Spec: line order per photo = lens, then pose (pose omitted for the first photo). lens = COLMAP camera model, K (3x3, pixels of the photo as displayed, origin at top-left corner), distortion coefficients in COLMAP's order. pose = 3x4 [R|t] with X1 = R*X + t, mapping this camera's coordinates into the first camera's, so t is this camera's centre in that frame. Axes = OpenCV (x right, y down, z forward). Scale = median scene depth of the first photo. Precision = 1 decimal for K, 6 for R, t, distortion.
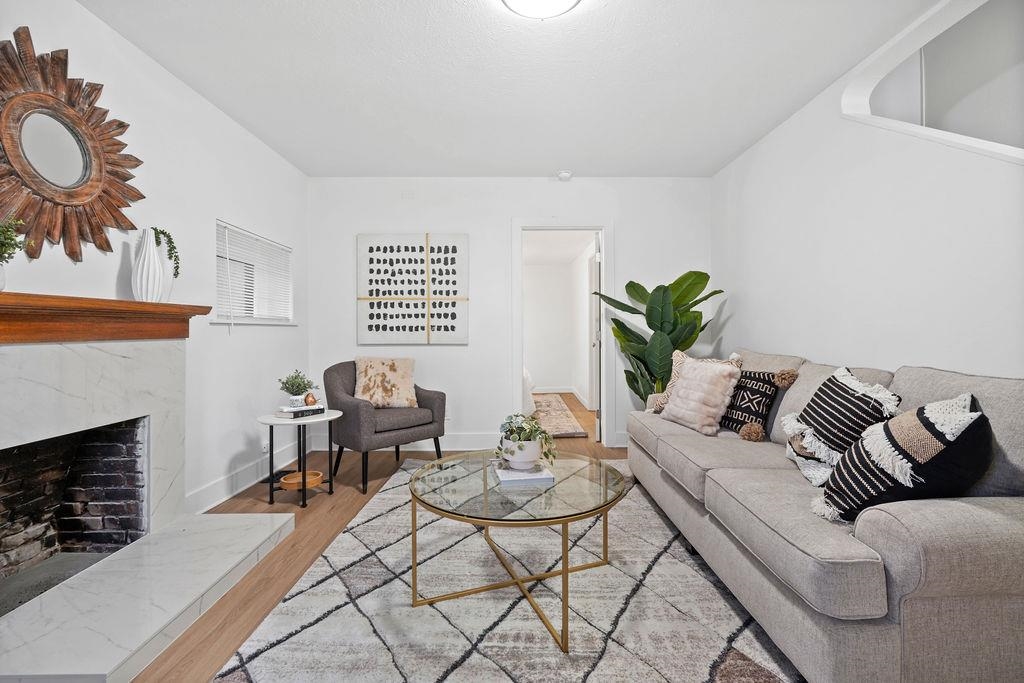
lens RADIAL K [[473.6, 0, 512.0], [0, 473.6, 341.5], [0, 0, 1]] dist [0.000502, 0.000084]
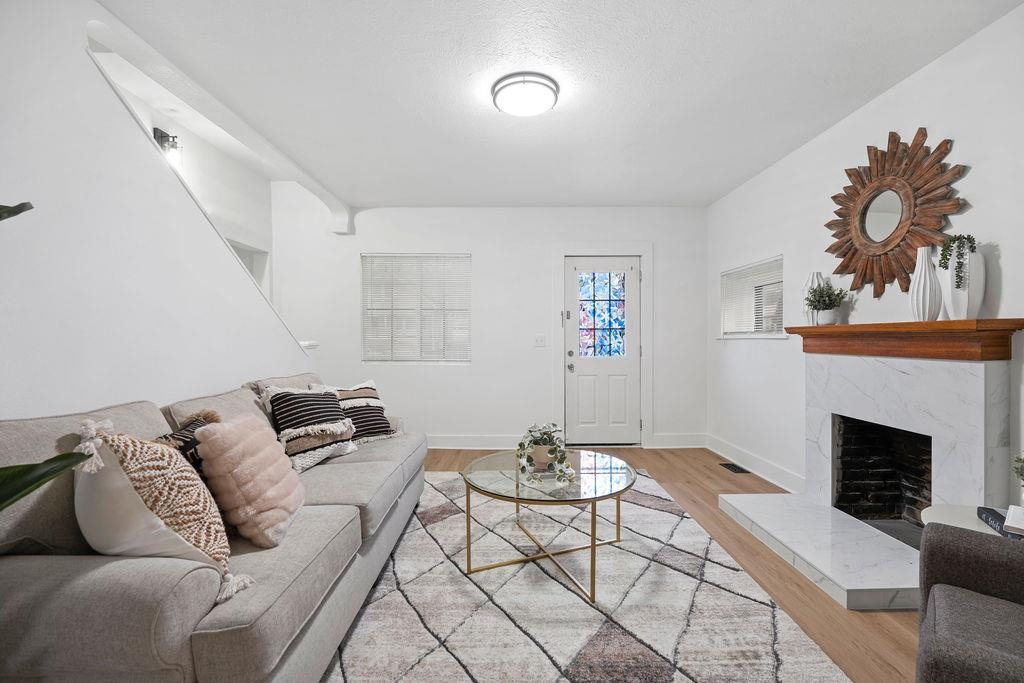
lens RADIAL K [[473.6, 0, 512.0], [0, 473.6, 341.5], [0, 0, 1]] dist [0.000502, 0.000084]
pose [[-0.999988, -0.001421, -0.004713, 0.108246], [-0.001567, 0.999508, 0.031315, -0.074629], [0.004666, 0.031322, -0.999498, 2.116155]]
